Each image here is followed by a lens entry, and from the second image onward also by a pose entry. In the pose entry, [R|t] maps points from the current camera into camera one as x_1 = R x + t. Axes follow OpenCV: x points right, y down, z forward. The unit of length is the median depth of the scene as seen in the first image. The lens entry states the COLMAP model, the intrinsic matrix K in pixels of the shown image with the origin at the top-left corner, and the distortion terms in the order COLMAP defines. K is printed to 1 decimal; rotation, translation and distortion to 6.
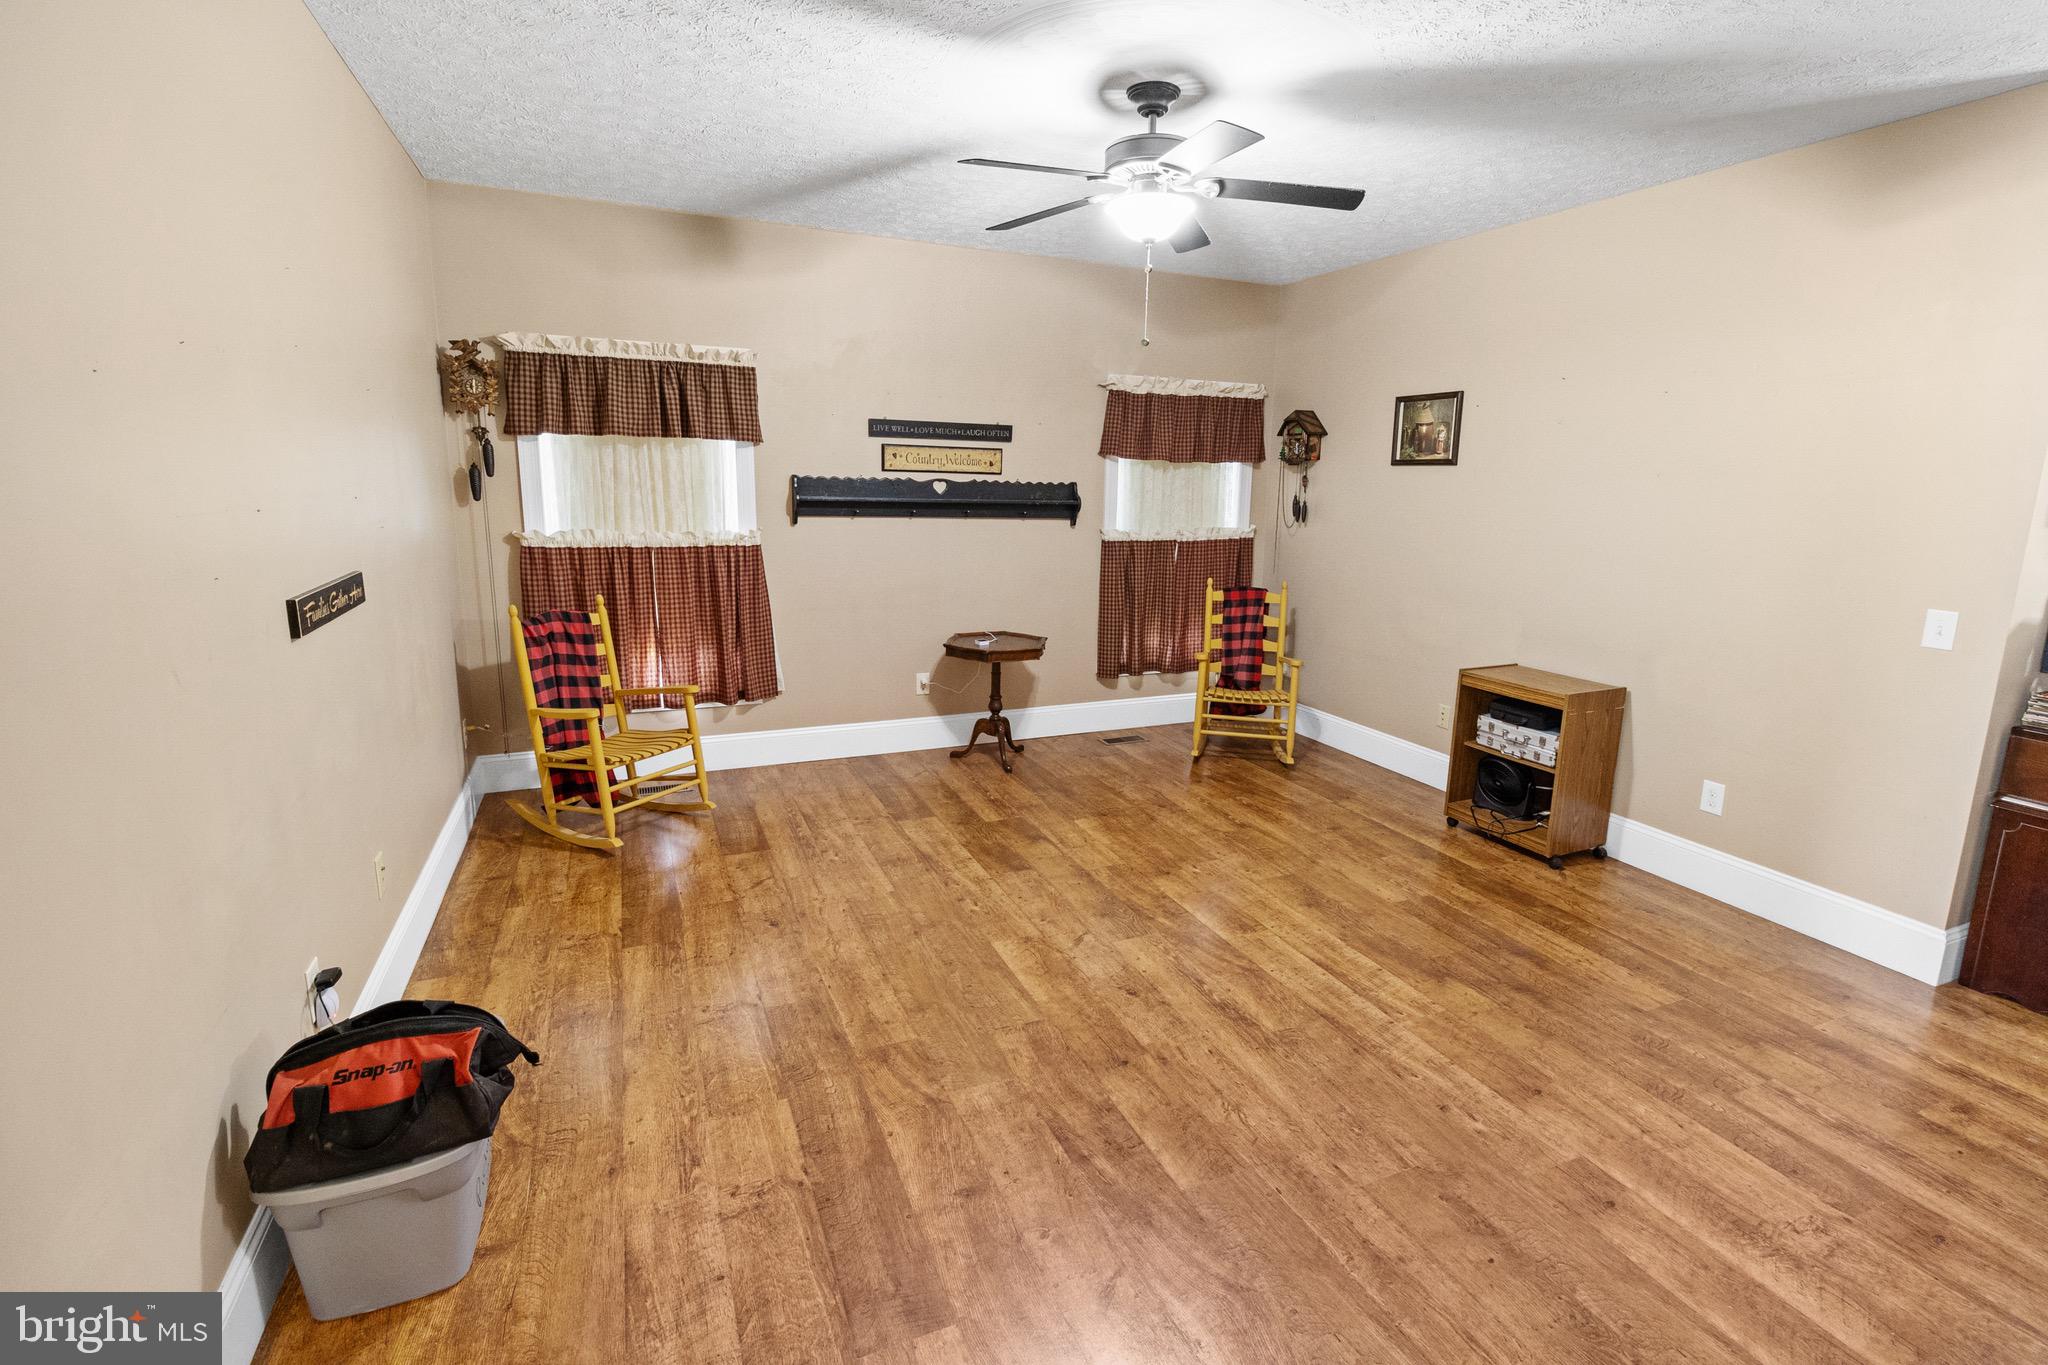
lens RADIAL K [[943.1, 0, 978.7], [0, 943.1, 670.6], [0, 0, 1]] dist [0.007174, 0.000100]
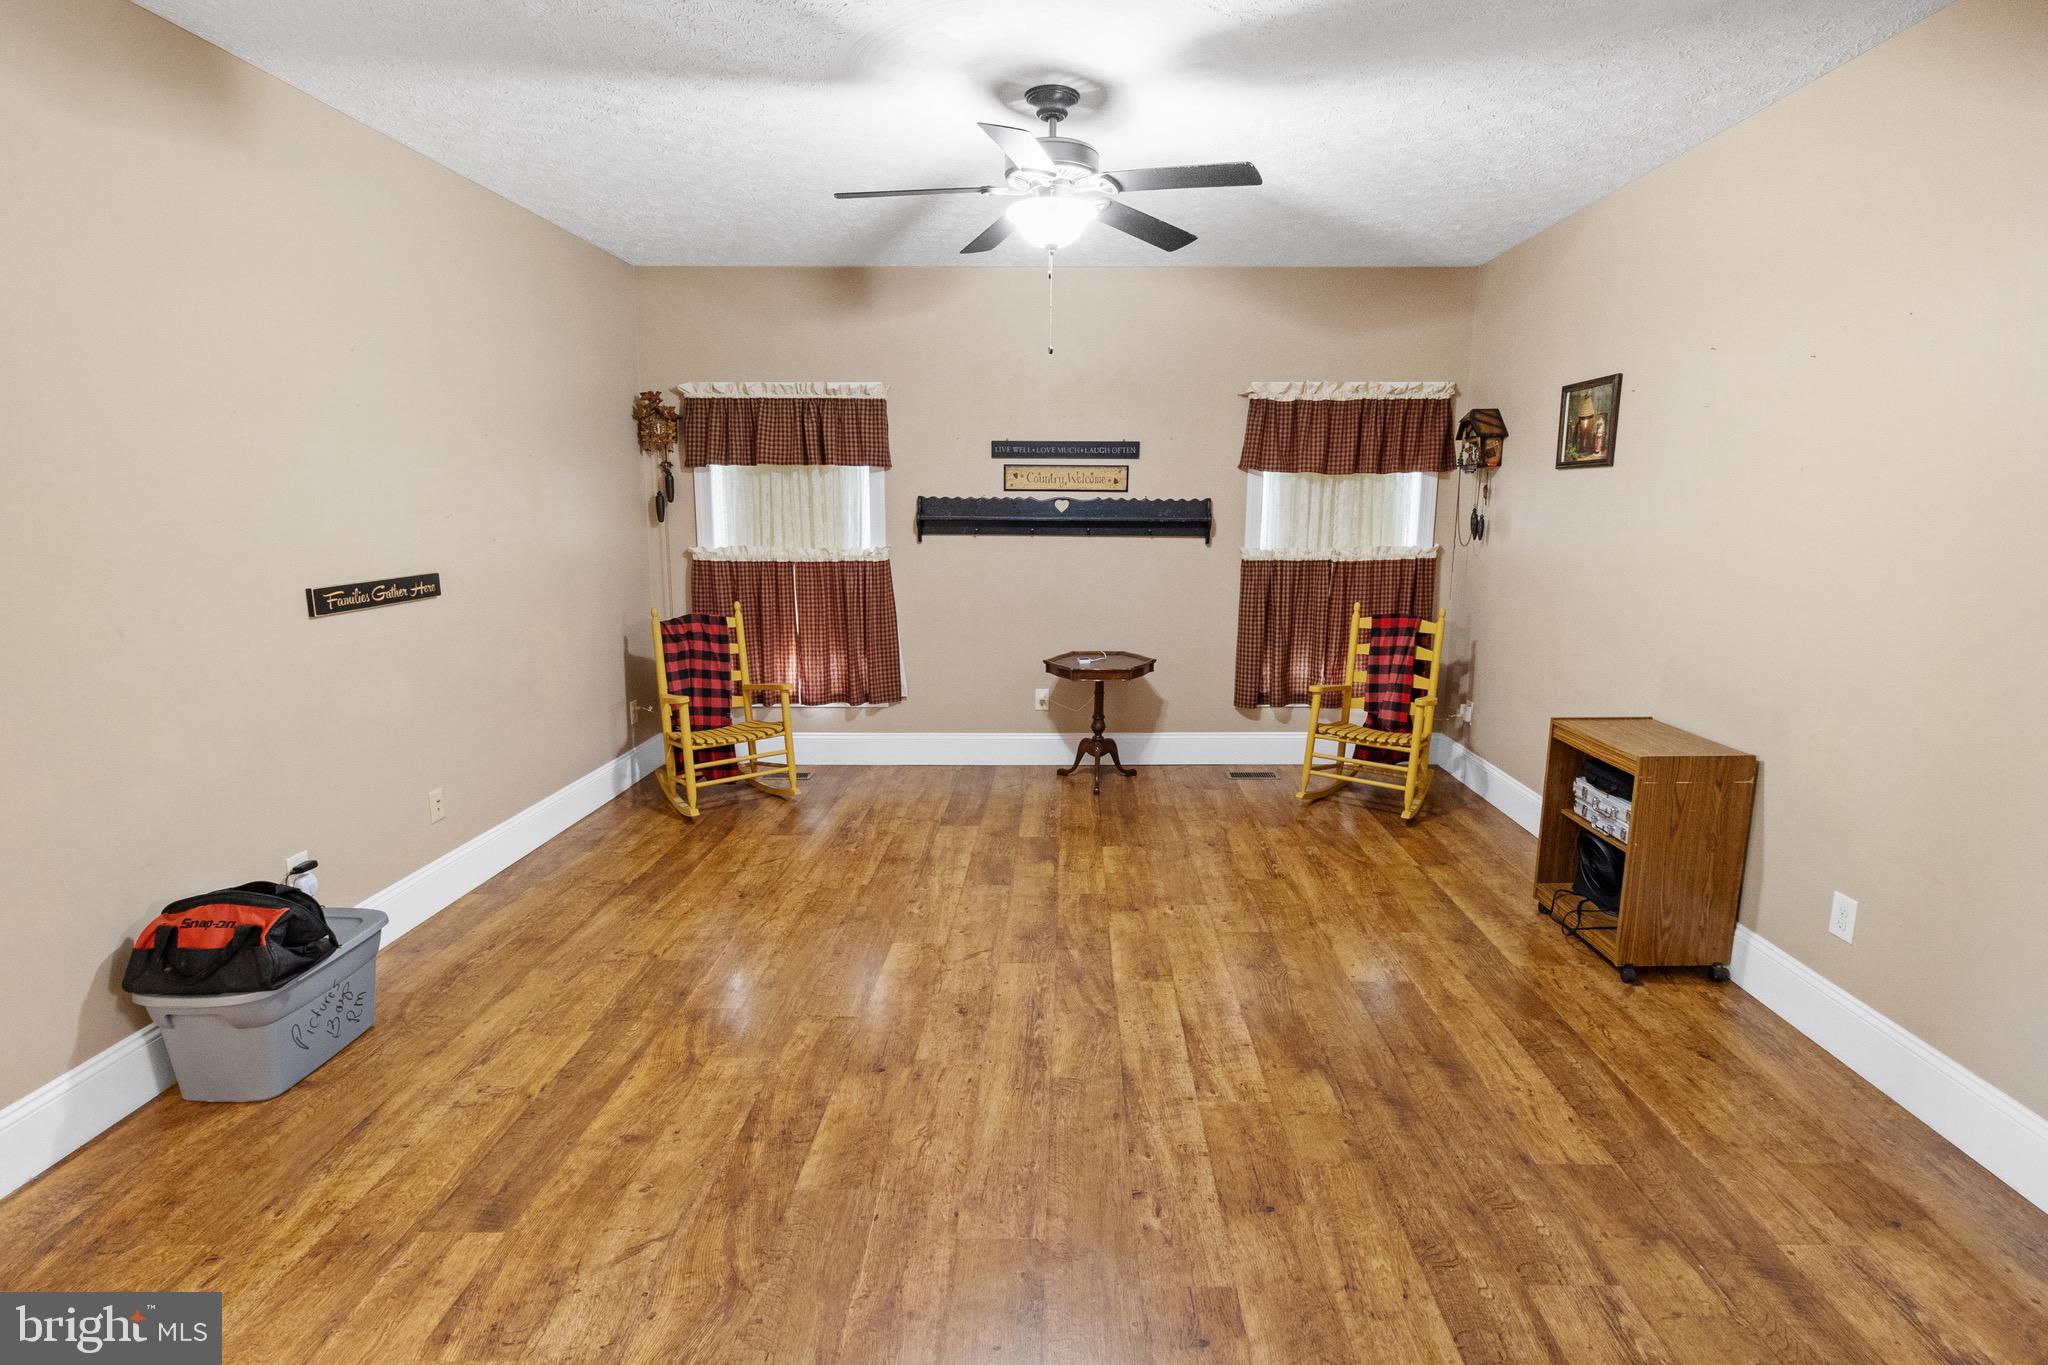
lens RADIAL K [[943.1, 0, 1016.6], [0, 943.1, 674.5], [0, 0, 1]] dist [0.007174, 0.000100]
pose [[0.915485, 0.054522, -0.398641, 0.411936], [-0.064173, 0.997879, -0.010894, -0.000353], [0.397202, 0.035555, 0.917042, 0.079107]]
